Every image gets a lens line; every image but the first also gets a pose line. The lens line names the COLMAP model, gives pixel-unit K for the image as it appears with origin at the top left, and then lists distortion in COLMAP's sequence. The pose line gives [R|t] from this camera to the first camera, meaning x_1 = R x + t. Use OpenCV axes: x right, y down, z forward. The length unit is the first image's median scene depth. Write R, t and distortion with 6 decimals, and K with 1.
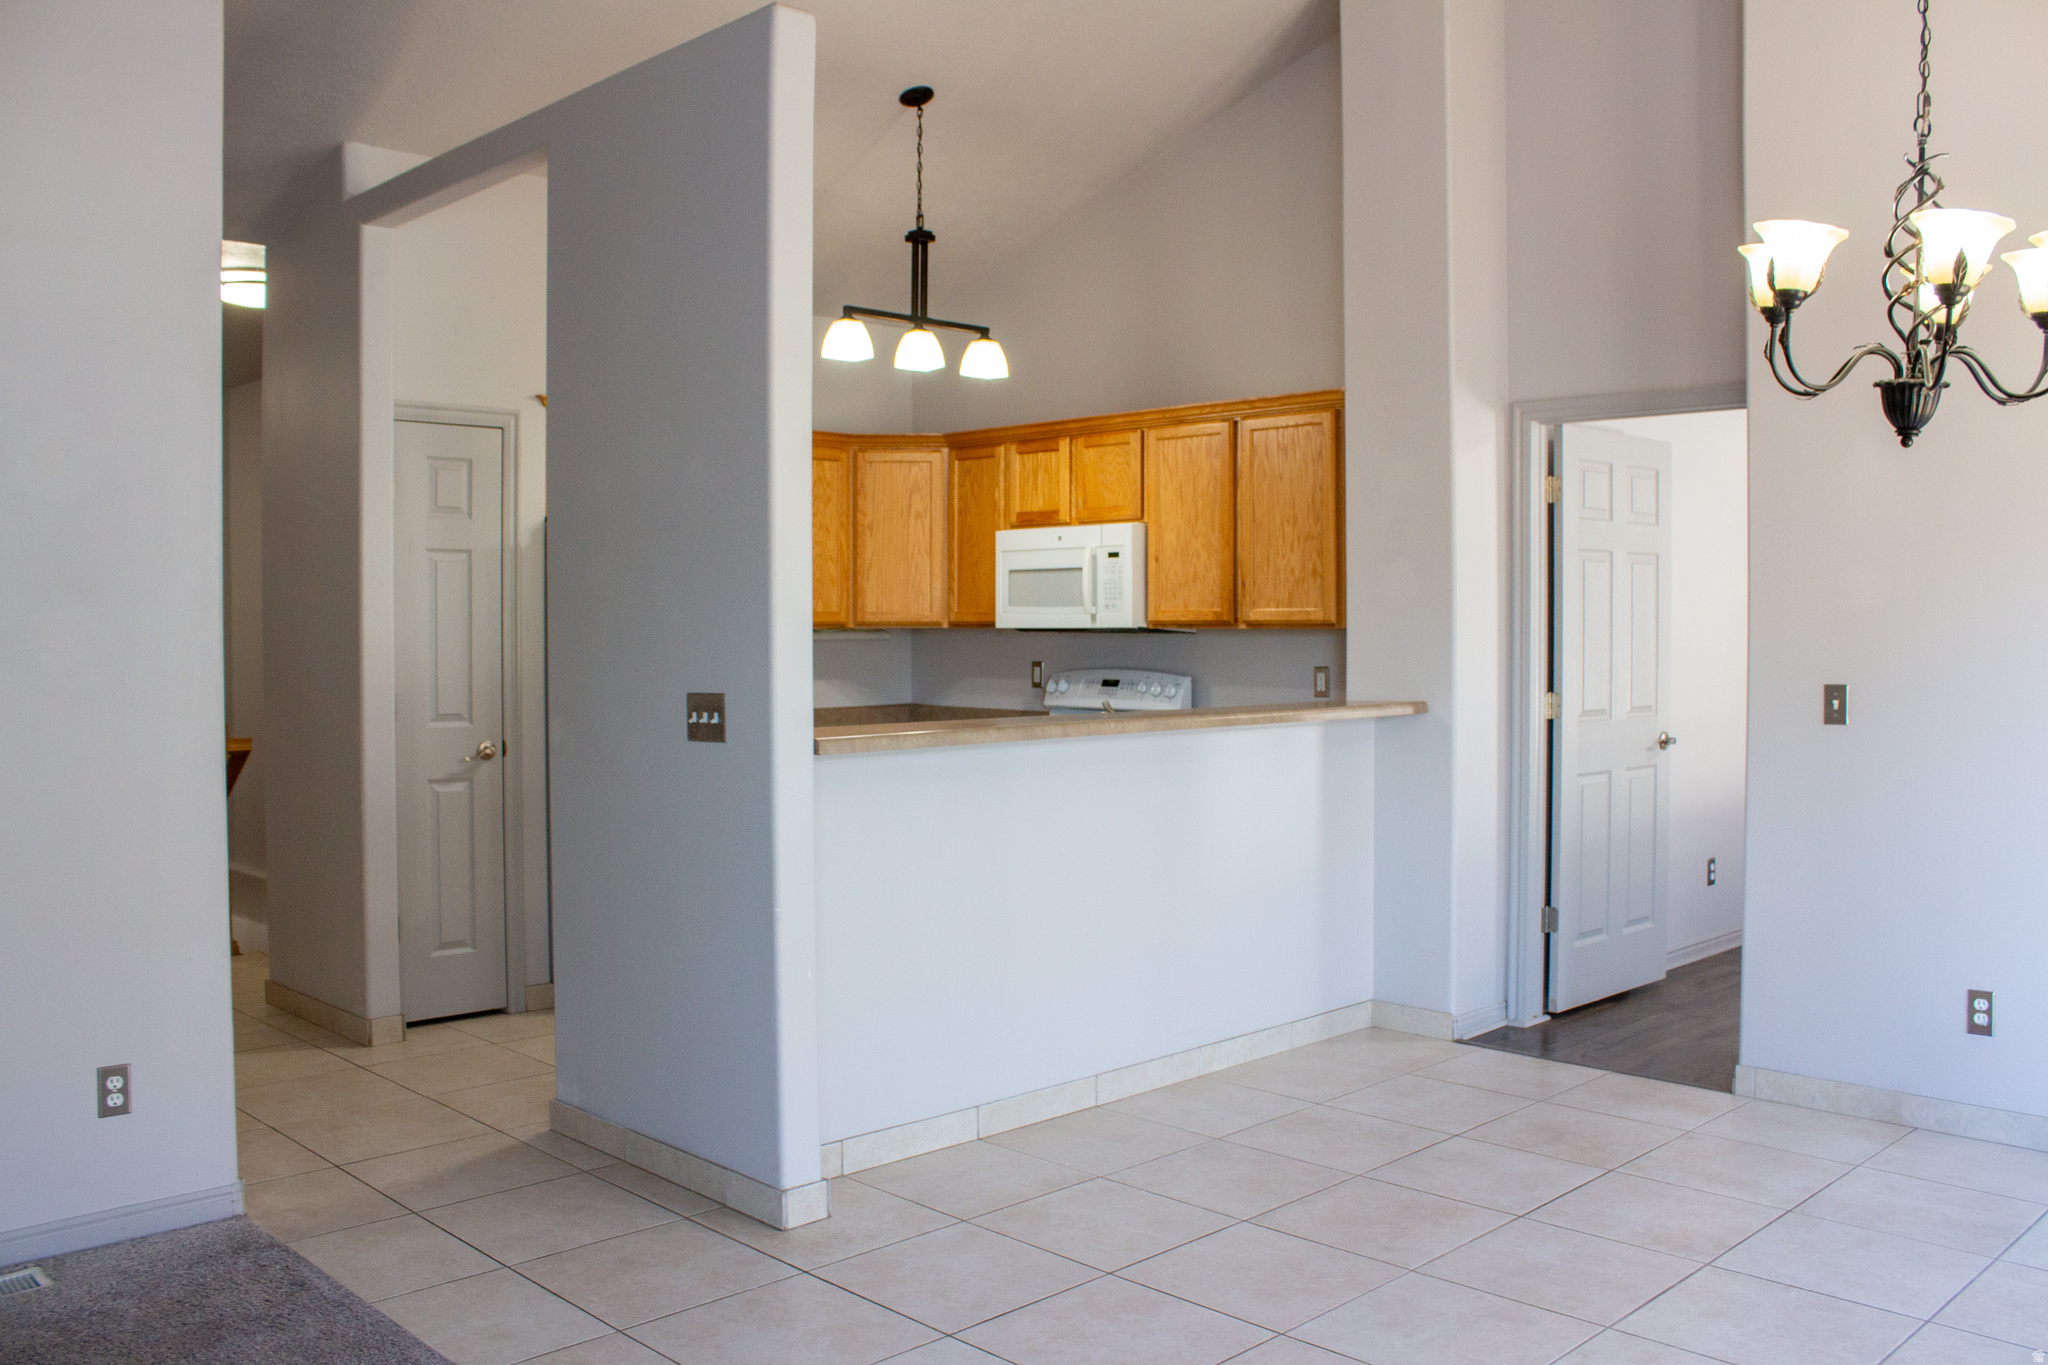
lens RADIAL K [[1735.8, 0, 1044.6], [0, 1735.8, 682.2], [0, 0, 1]] dist [-0.176295, 0.157154]
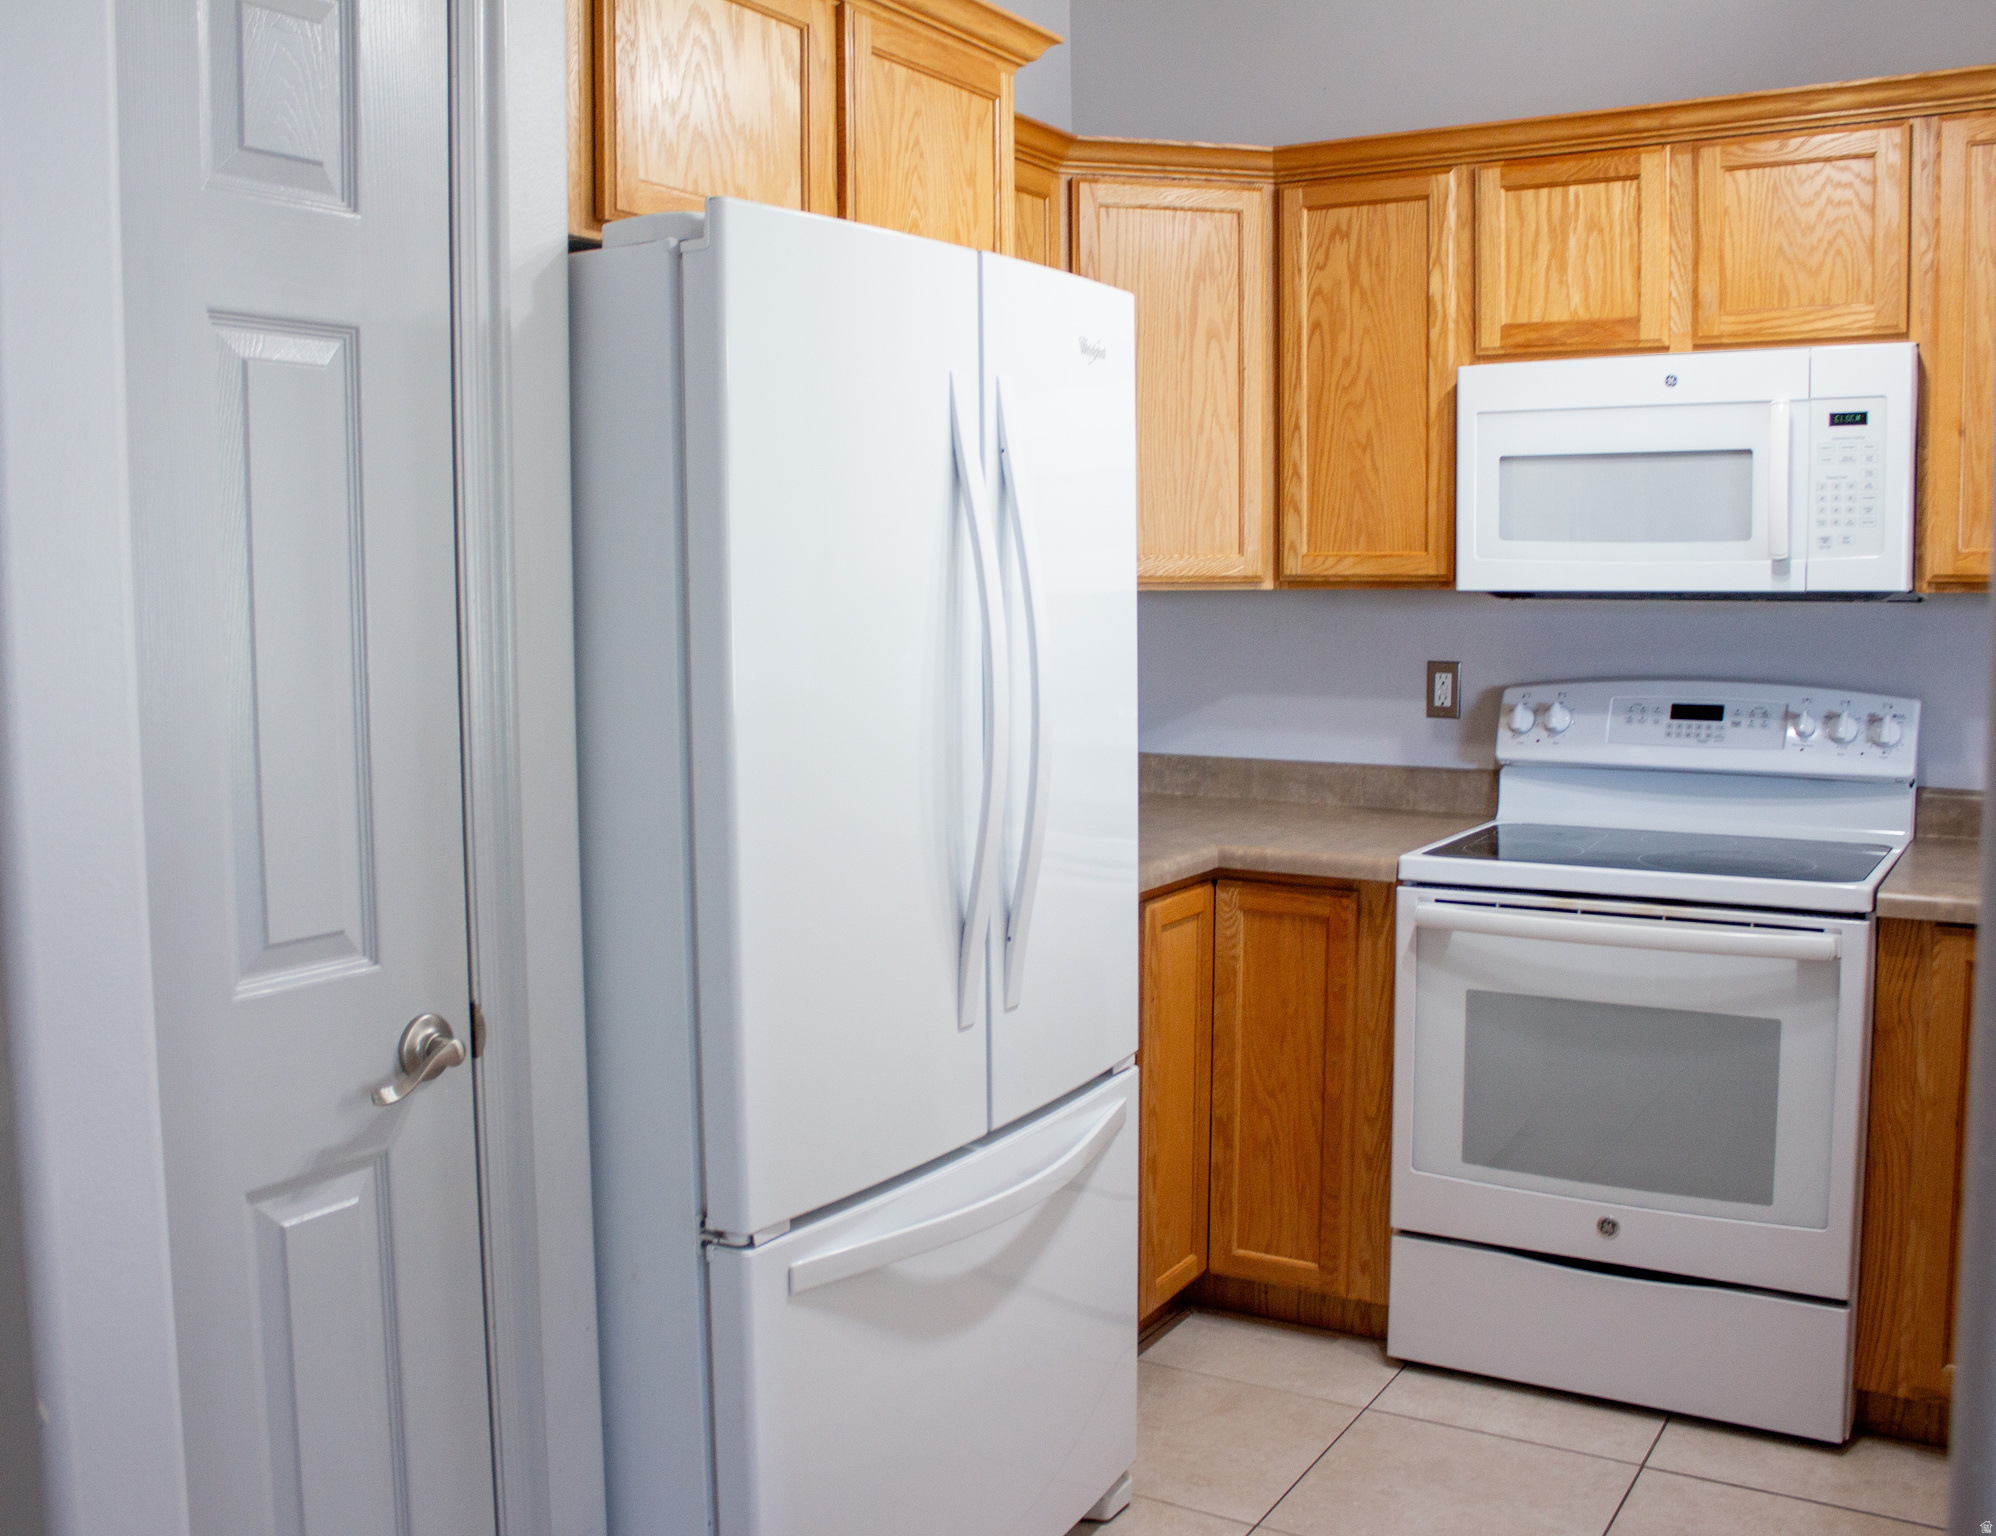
lens RADIAL K [[1956.2, 0, 998.0], [0, 1956.2, 768.0], [0, 0, 1]] dist [-0.159875, 0.117989]
pose [[0.971598, -0.032459, 0.234401, -0.277135], [0.017262, 0.997631, 0.066597, -0.023091], [-0.236007, -0.060659, 0.969856, 0.603267]]
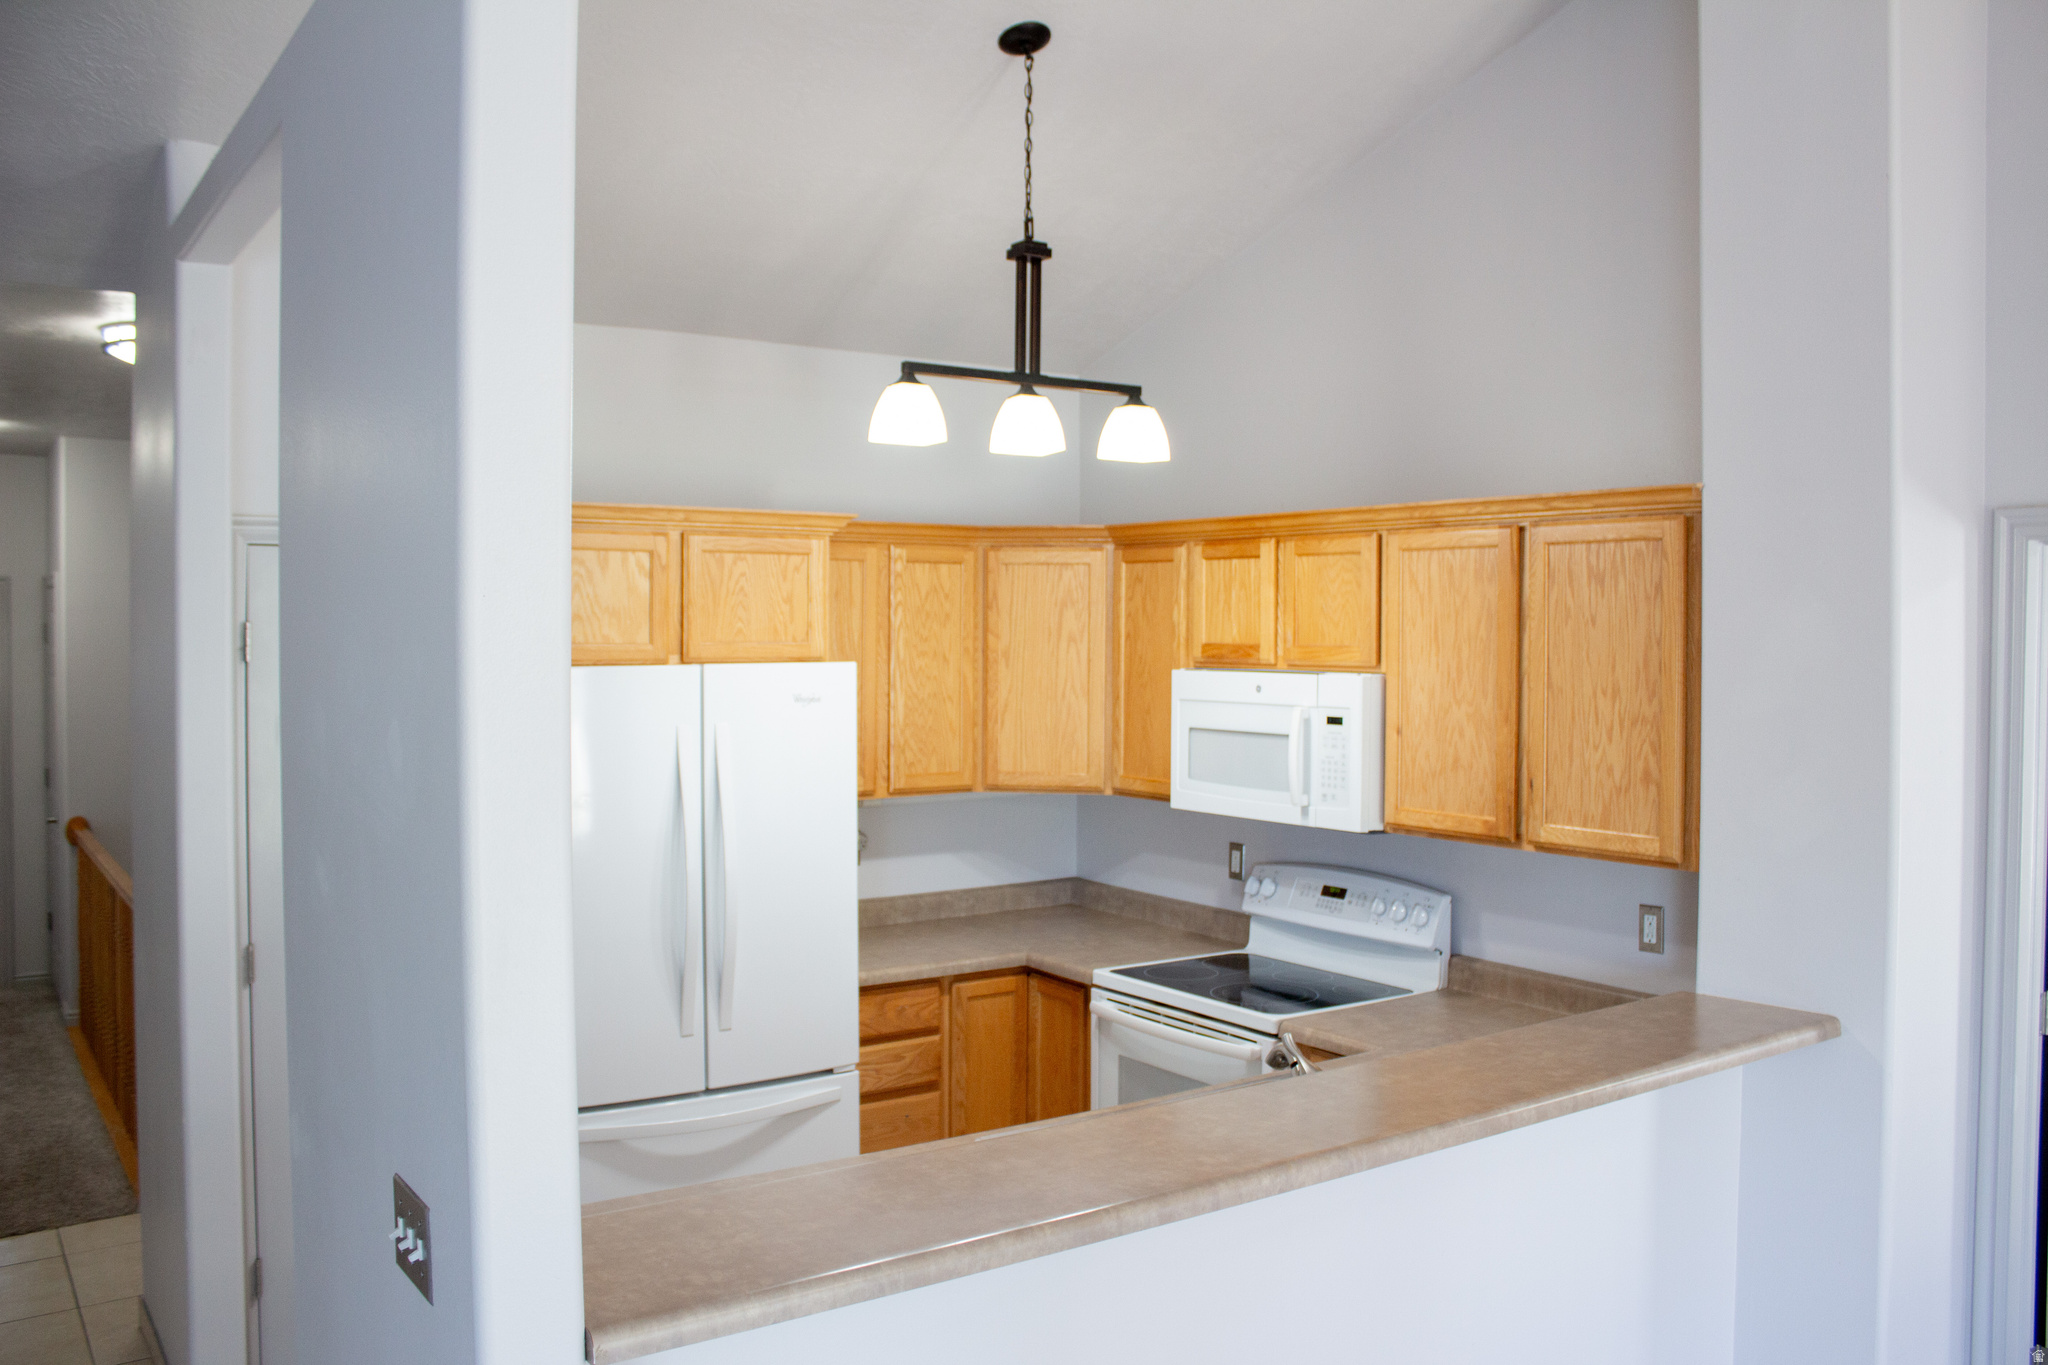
lens RADIAL K [[1723.9, 0, 1024.0], [0, 1723.9, 682.5], [0, 0, 1]] dist [-0.170407, 0.180212]
pose [[0.983922, 0.010231, -0.178306, 0.040168], [-0.010830, 0.999939, -0.002388, -0.086522], [0.178270, 0.004280, 0.983972, 0.332024]]
